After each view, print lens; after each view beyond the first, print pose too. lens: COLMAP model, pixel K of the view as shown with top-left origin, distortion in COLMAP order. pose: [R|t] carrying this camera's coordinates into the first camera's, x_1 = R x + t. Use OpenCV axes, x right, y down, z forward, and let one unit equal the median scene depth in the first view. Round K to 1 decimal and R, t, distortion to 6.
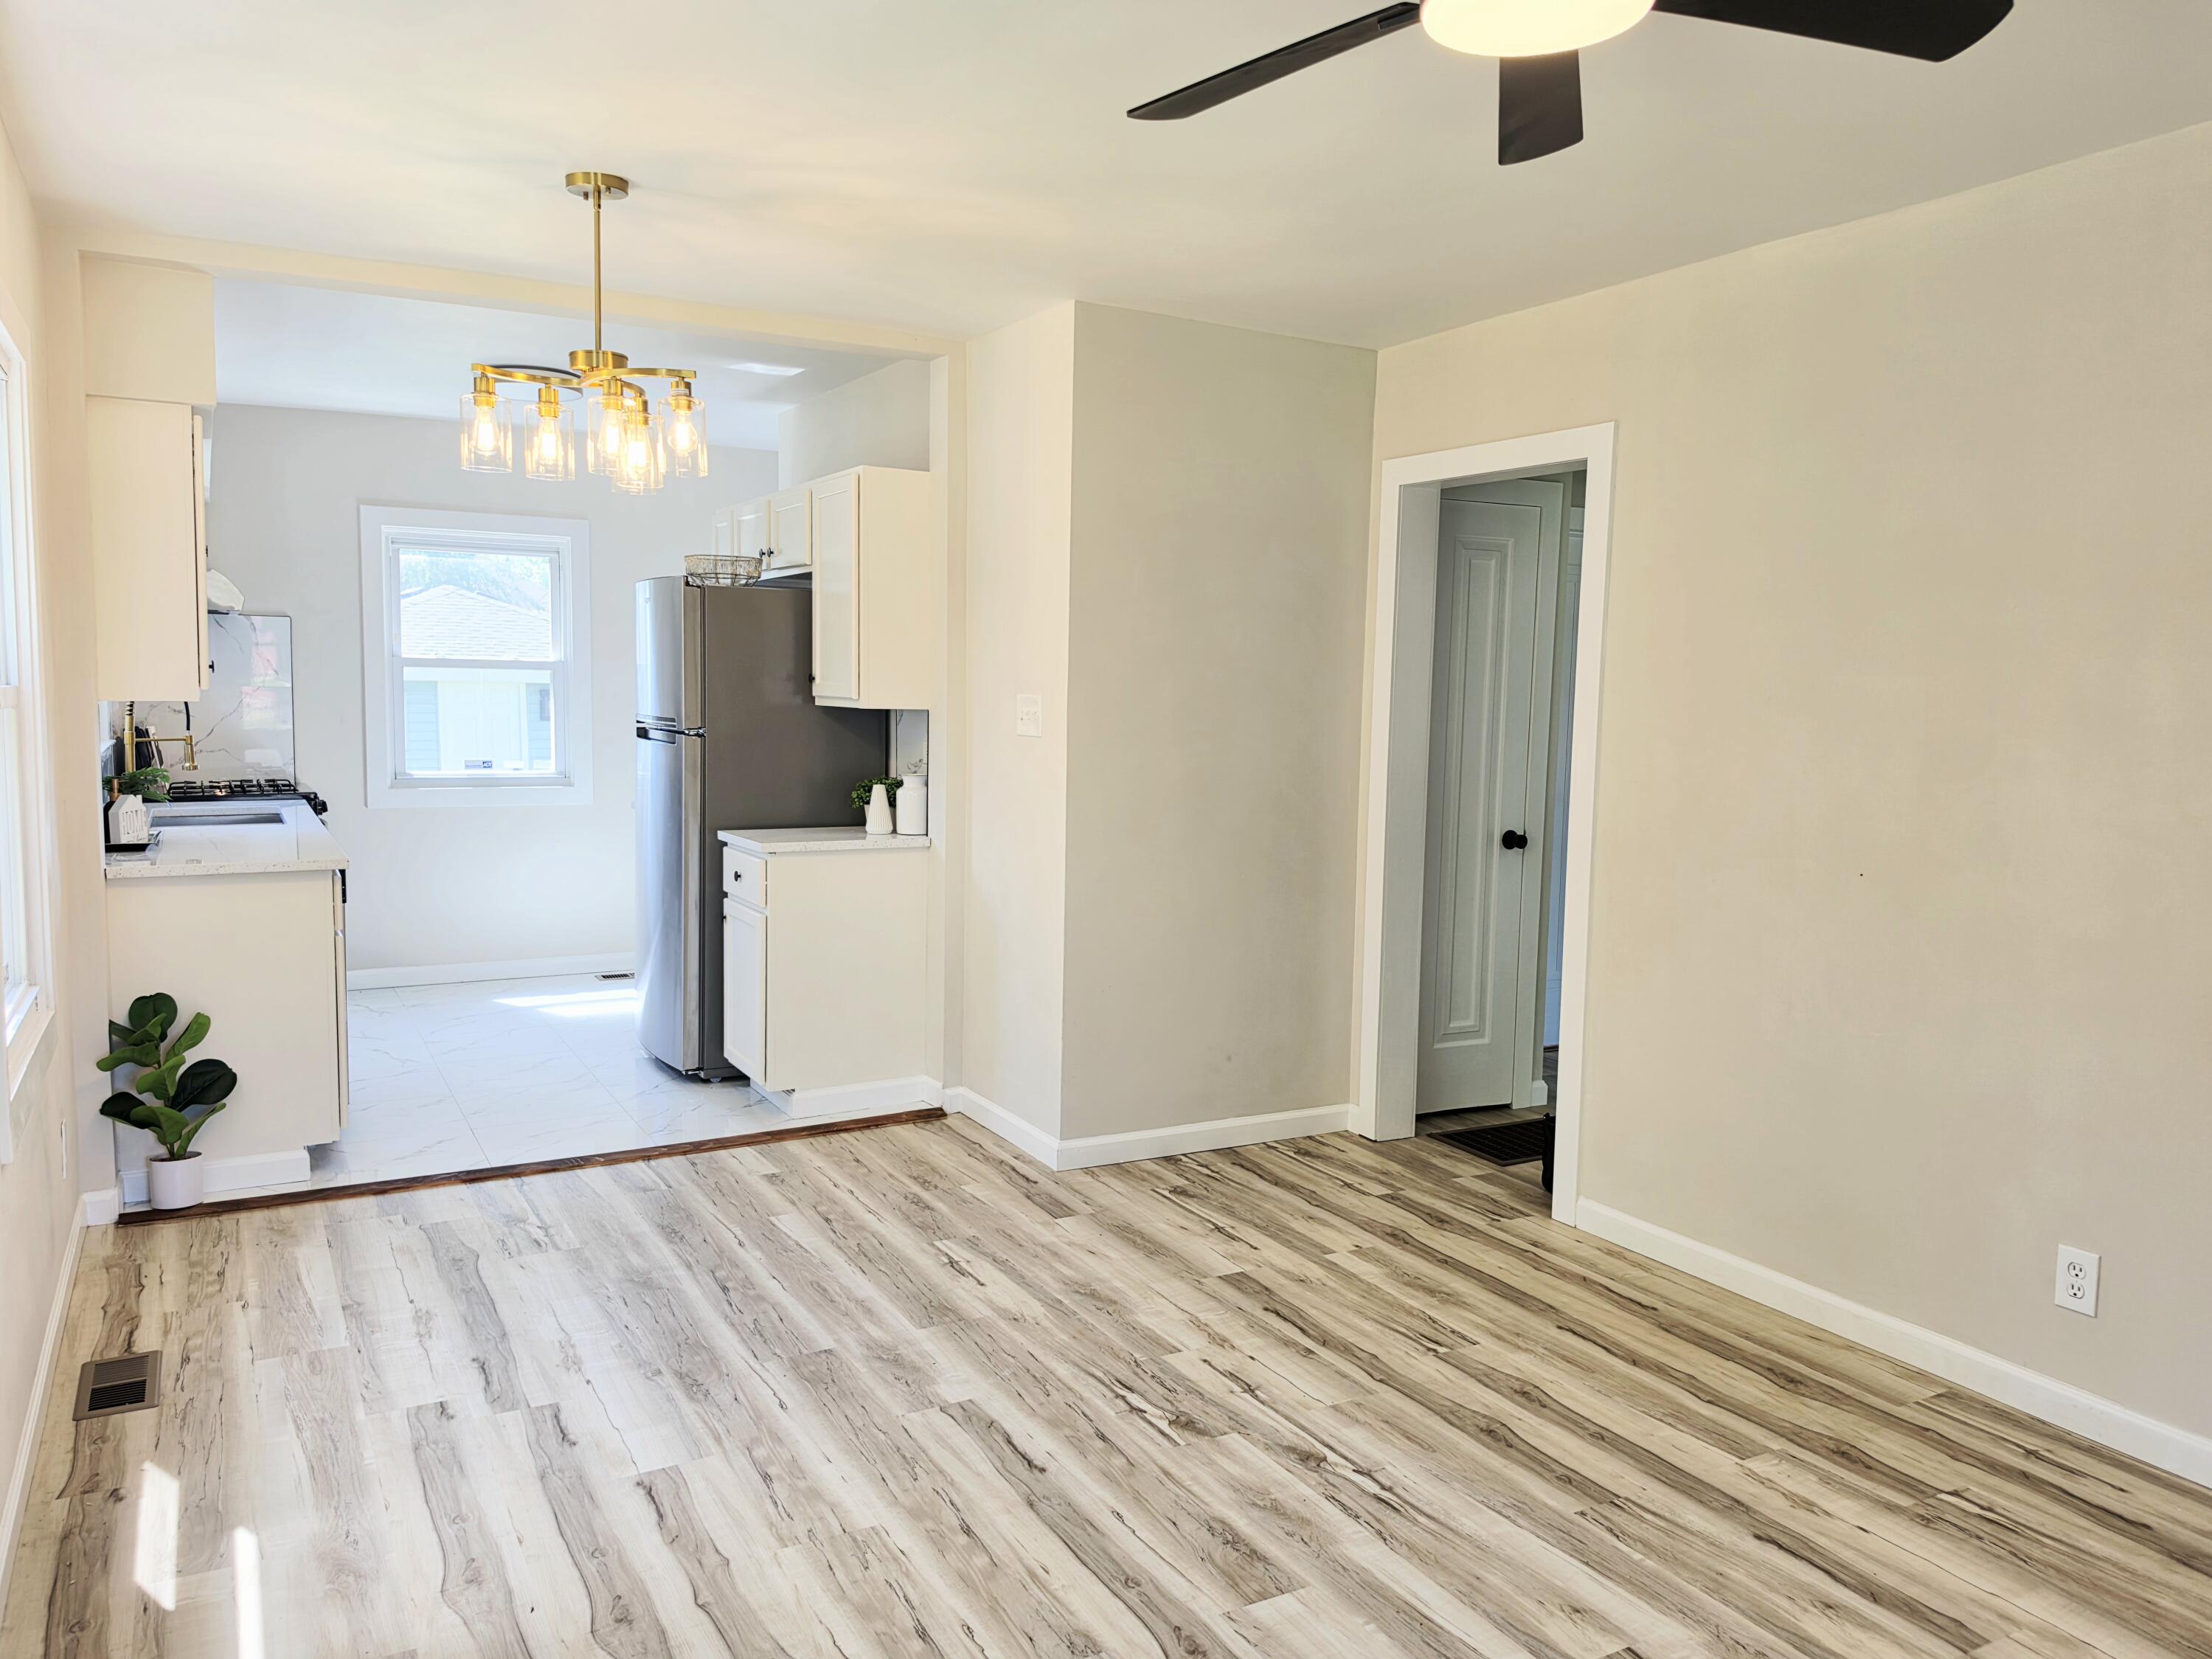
lens RADIAL K [[1602.2, 0, 1106.0], [0, 1602.2, 829.5], [0, 0, 1]] dist [0.107558, -0.165837]
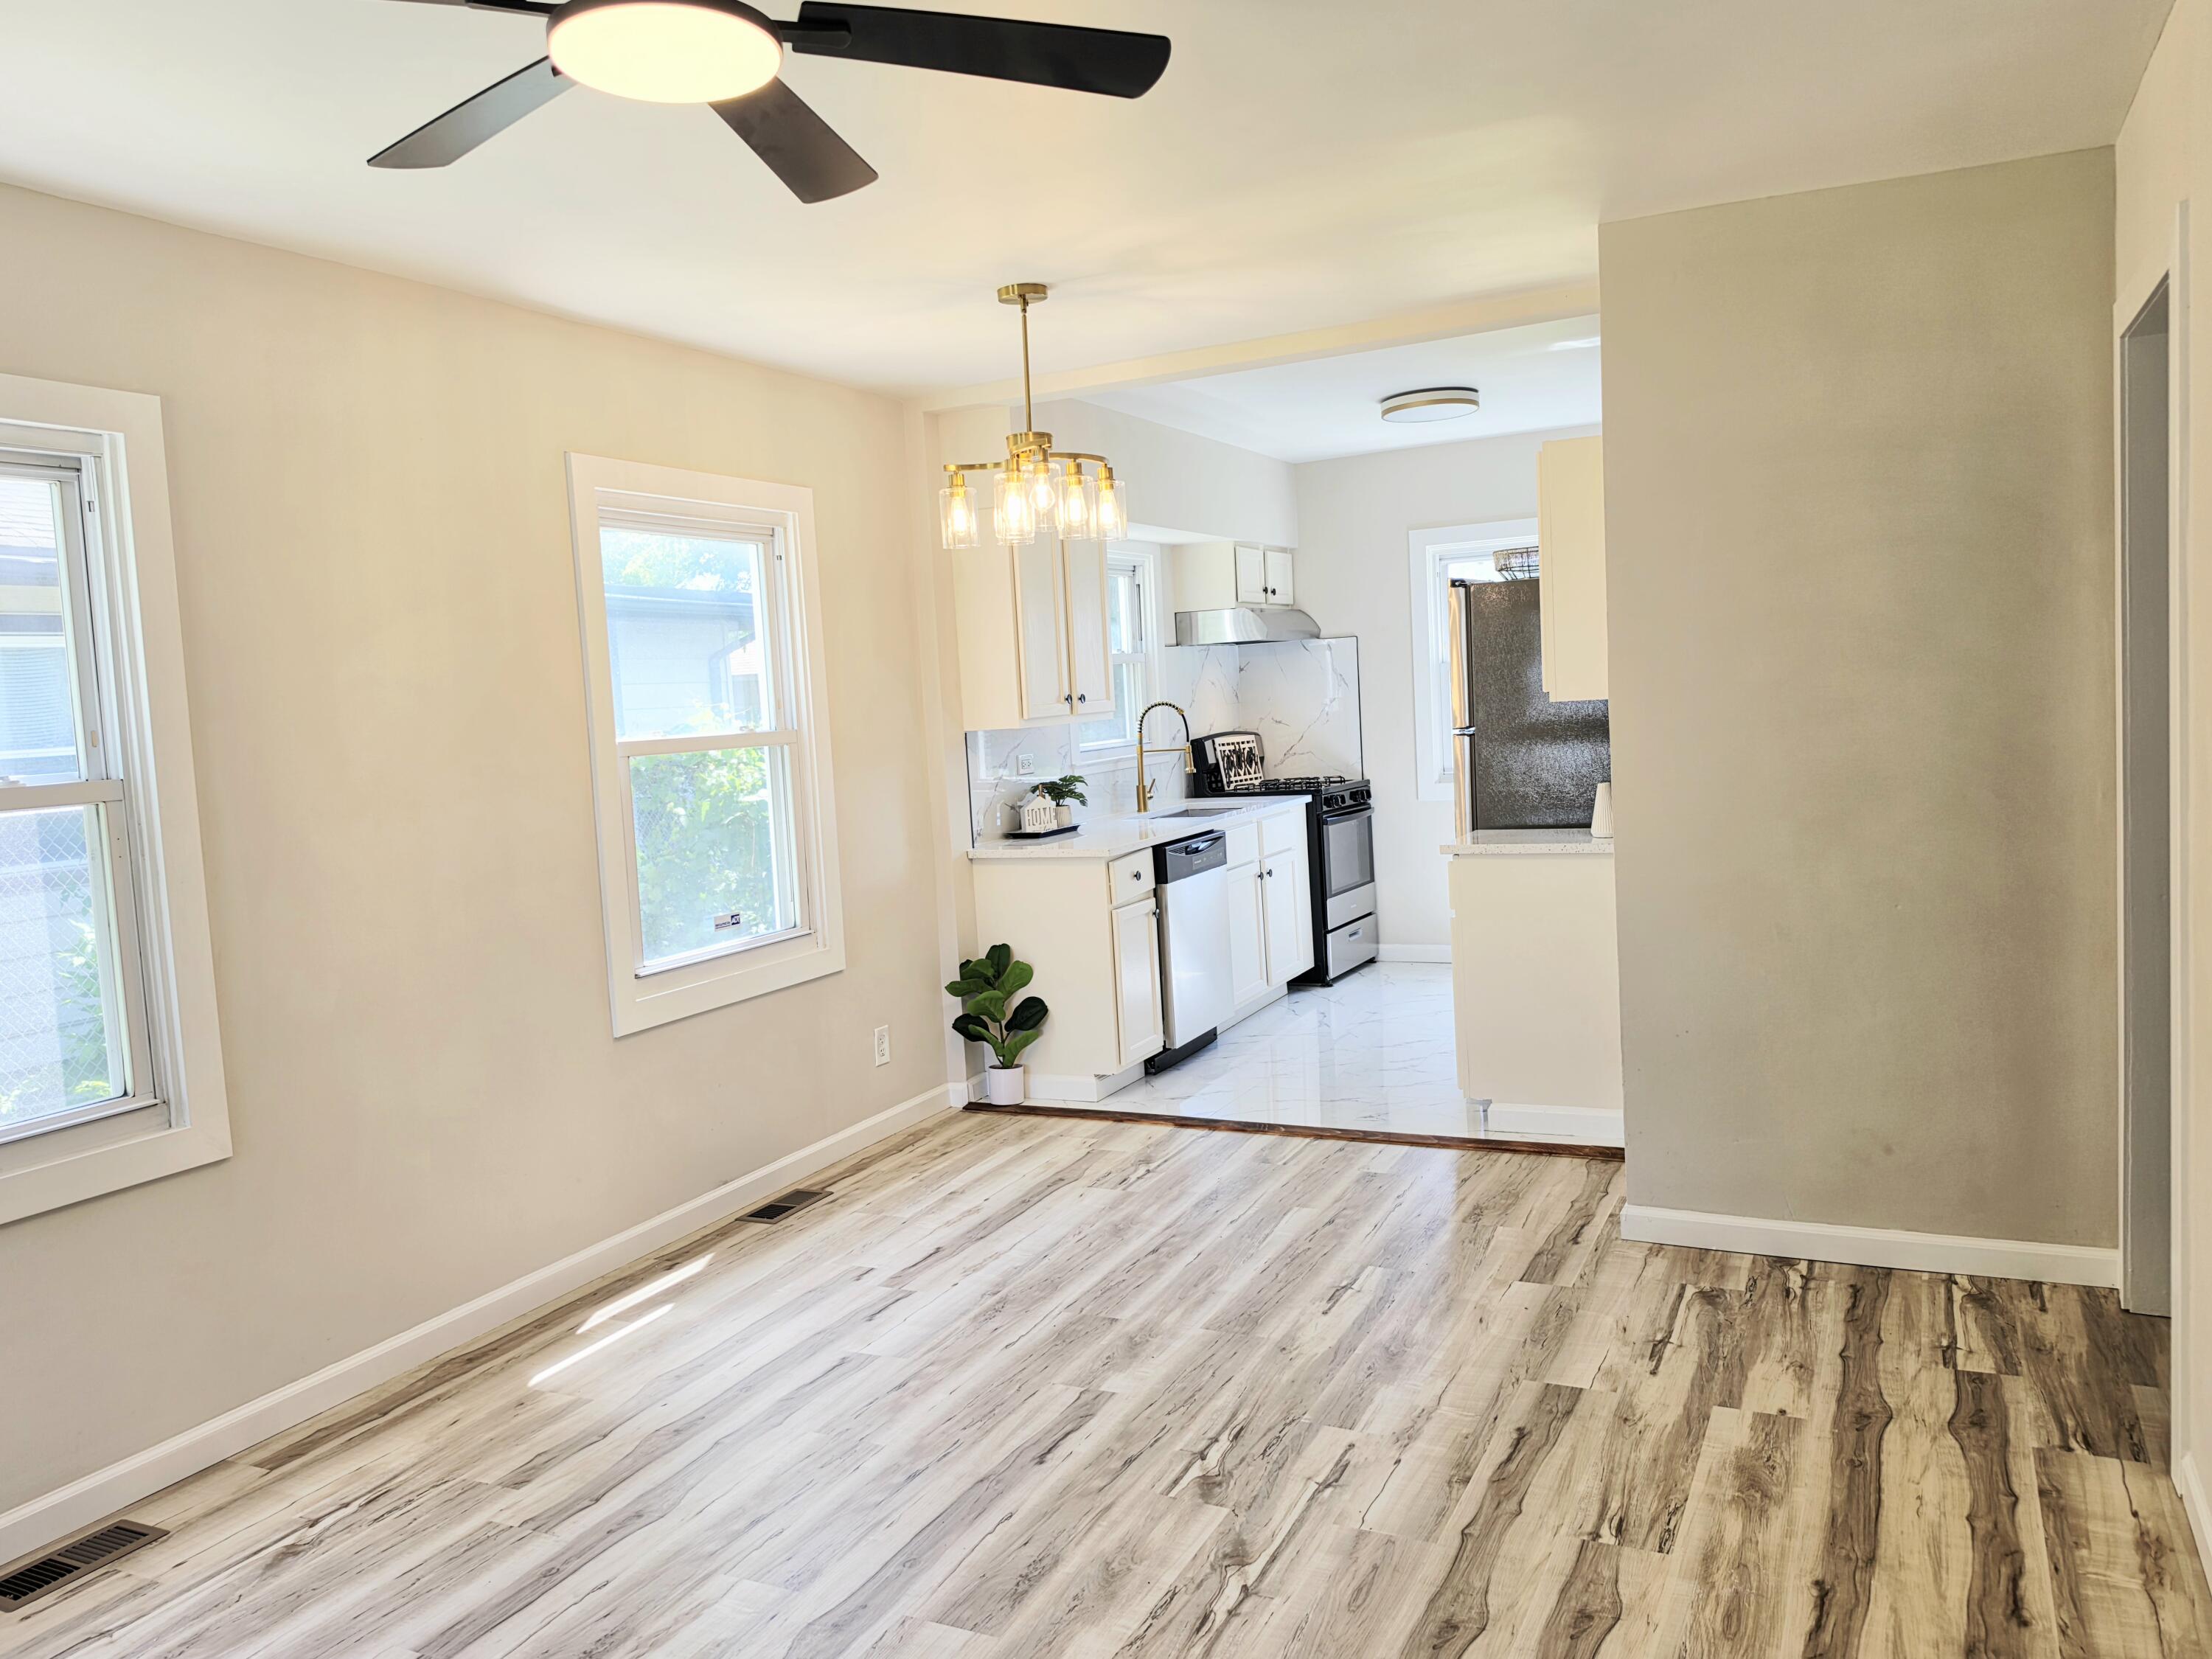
lens RADIAL K [[1640.2, 0, 1106.0], [0, 1640.2, 829.5], [0, 0, 1]] dist [0.113762, -0.178940]
pose [[0.570563, 0.022218, -0.820953, 0.610960], [-0.009941, 0.999748, 0.020148, -0.023771], [0.821193, -0.003334, 0.570640, 0.307357]]
